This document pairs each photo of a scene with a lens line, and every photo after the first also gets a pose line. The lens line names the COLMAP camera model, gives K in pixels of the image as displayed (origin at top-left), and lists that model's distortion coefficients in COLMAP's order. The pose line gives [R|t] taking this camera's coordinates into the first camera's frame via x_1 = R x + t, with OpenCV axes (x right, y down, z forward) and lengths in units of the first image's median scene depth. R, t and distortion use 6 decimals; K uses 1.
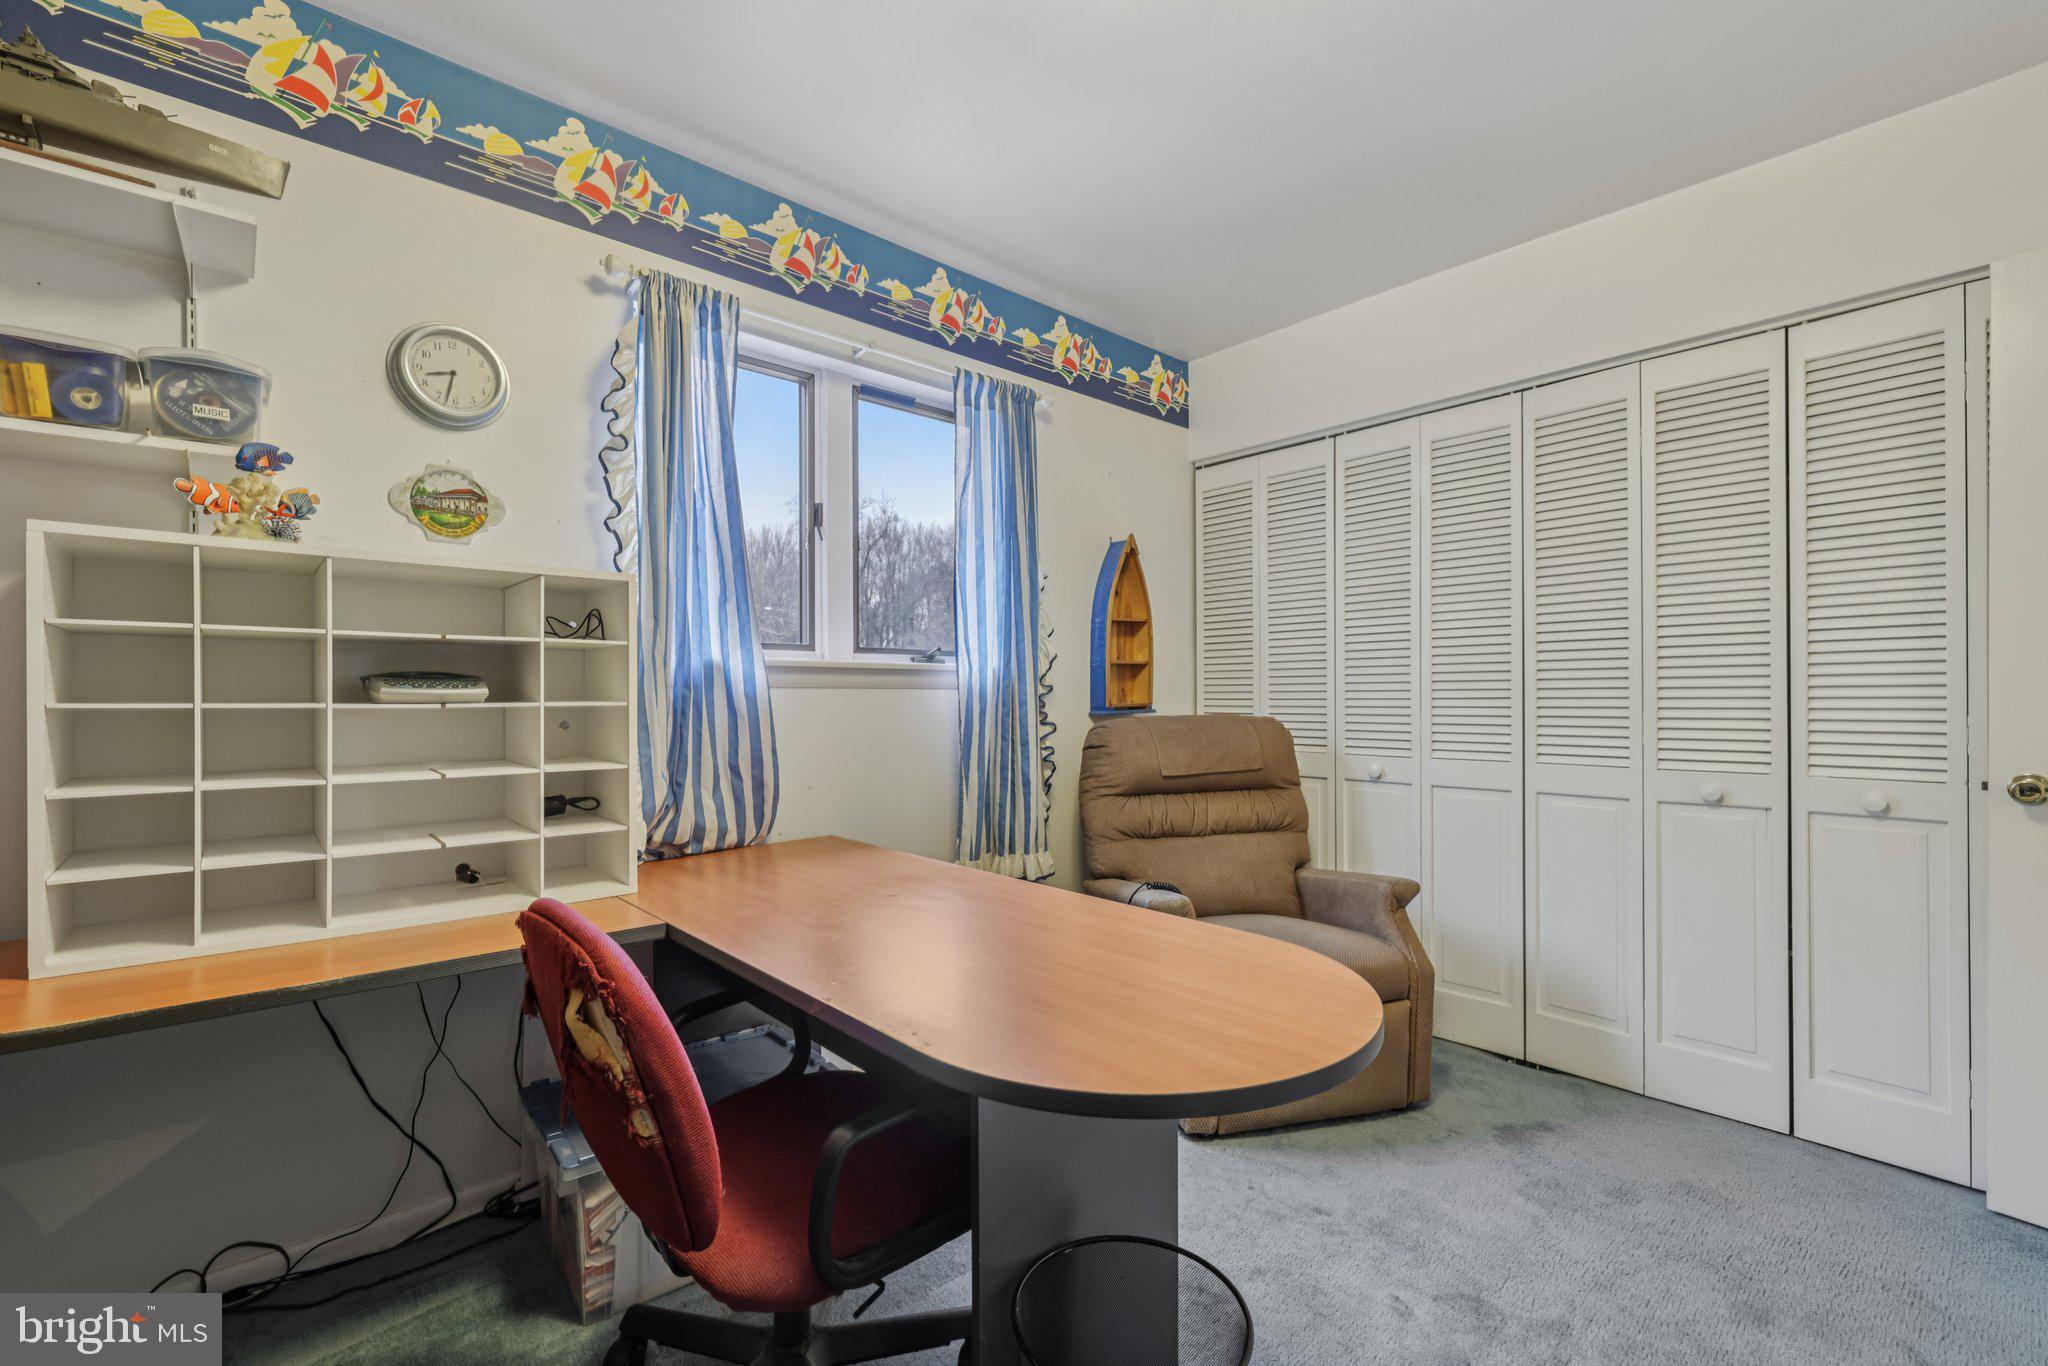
lens RADIAL K [[882.5, 0, 1017.6], [0, 882.5, 680.7], [0, 0, 1]] dist [0.000598, 0.000926]
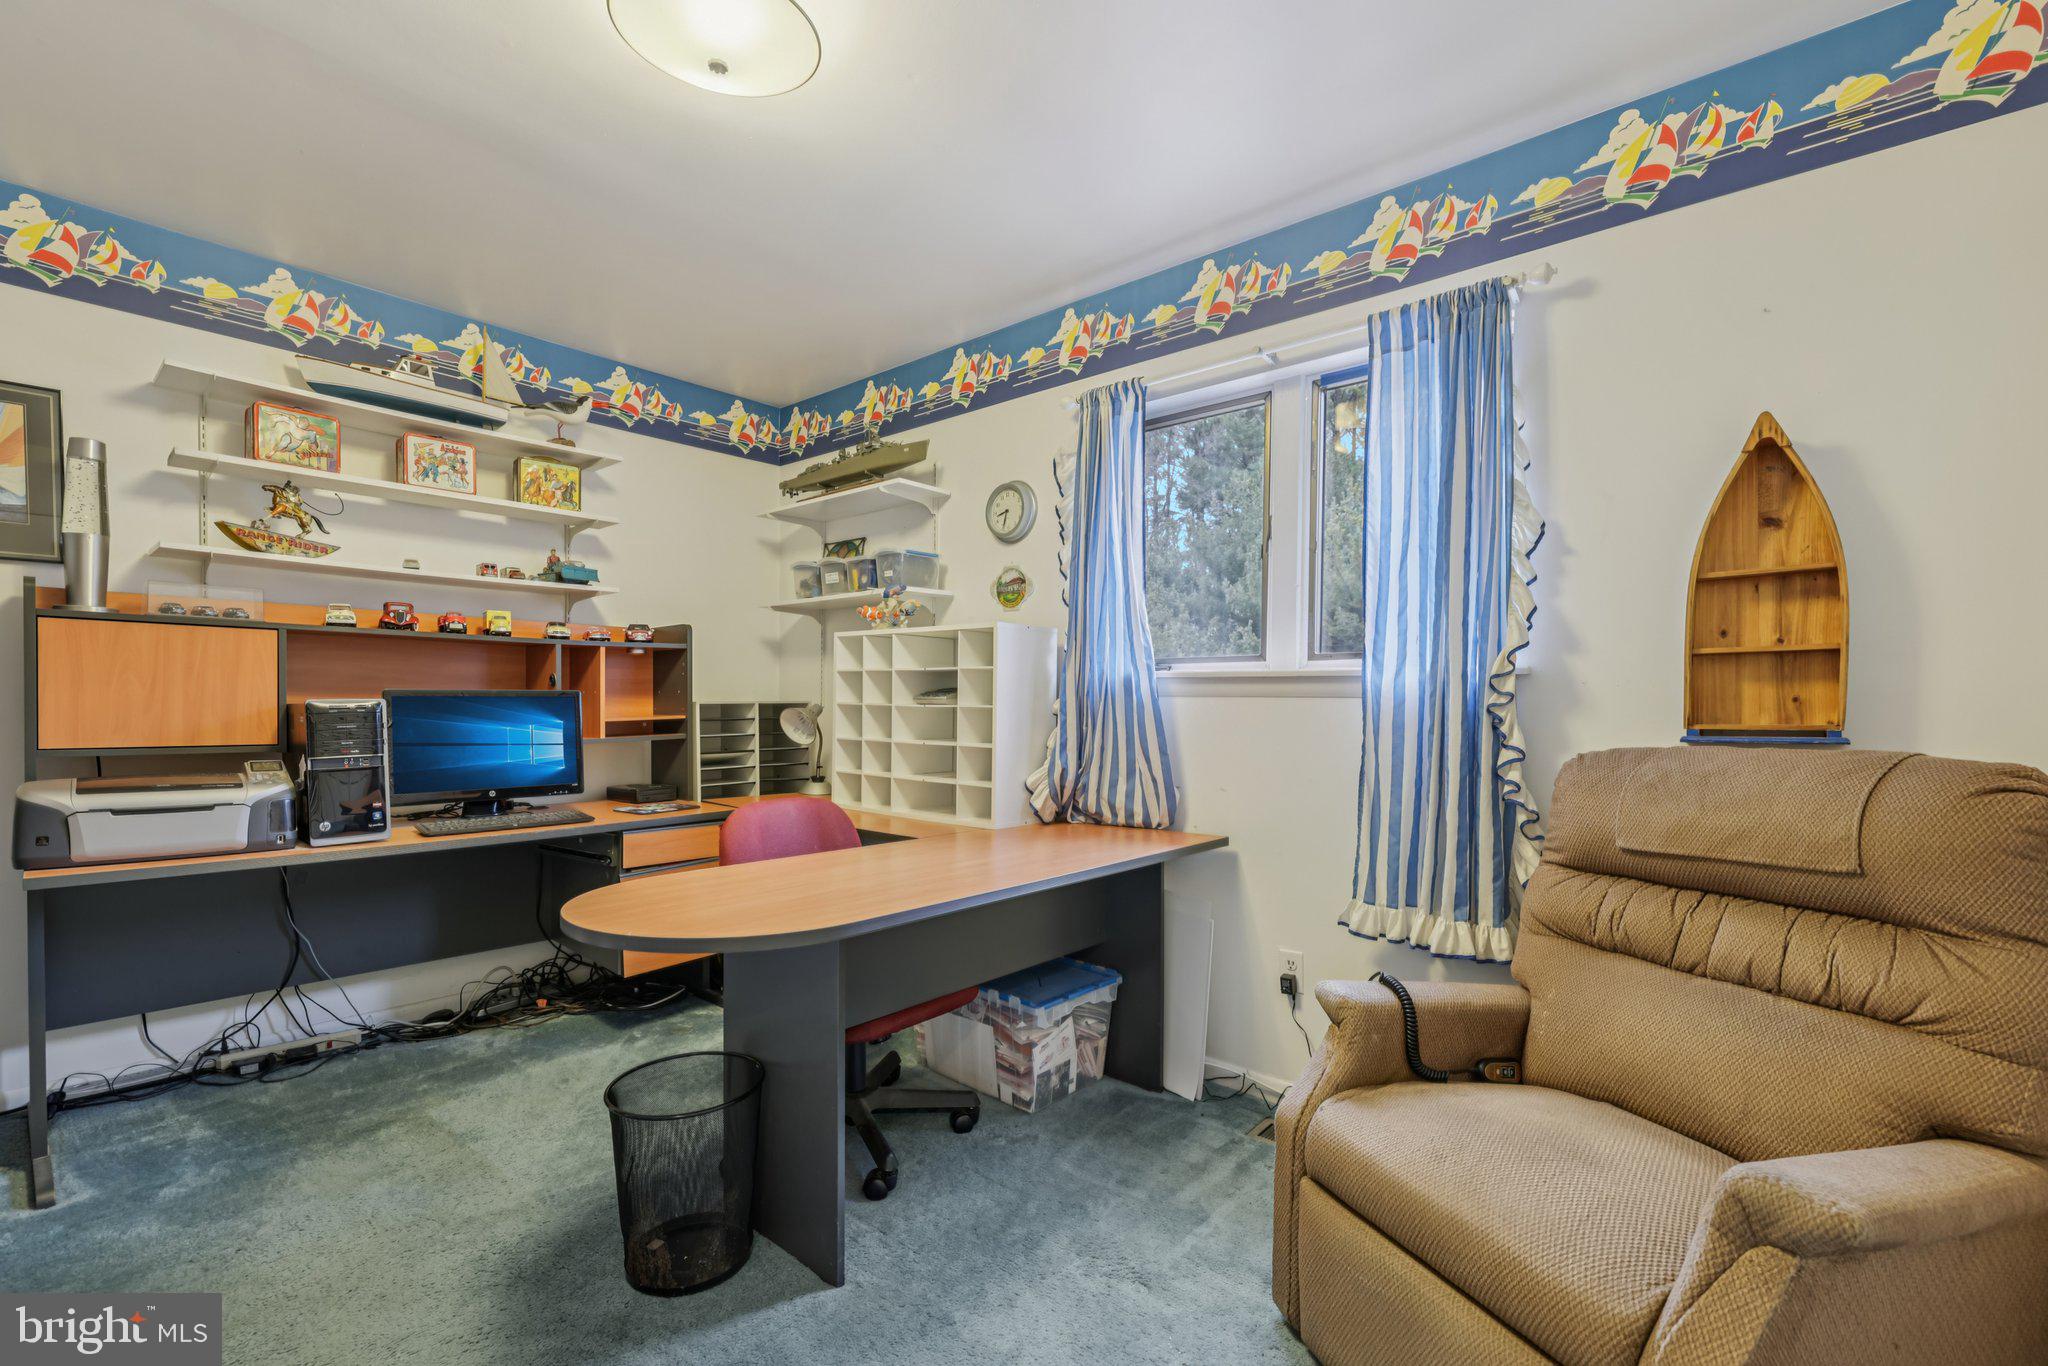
lens RADIAL K [[882.5, 0, 1017.6], [0, 882.5, 680.7], [0, 0, 1]] dist [0.000598, 0.000926]
pose [[0.128206, -0.019693, -0.991552, 0.710207], [0.010667, 0.999772, -0.018477, 0.005314], [0.991690, -0.008208, 0.128387, 0.551168]]
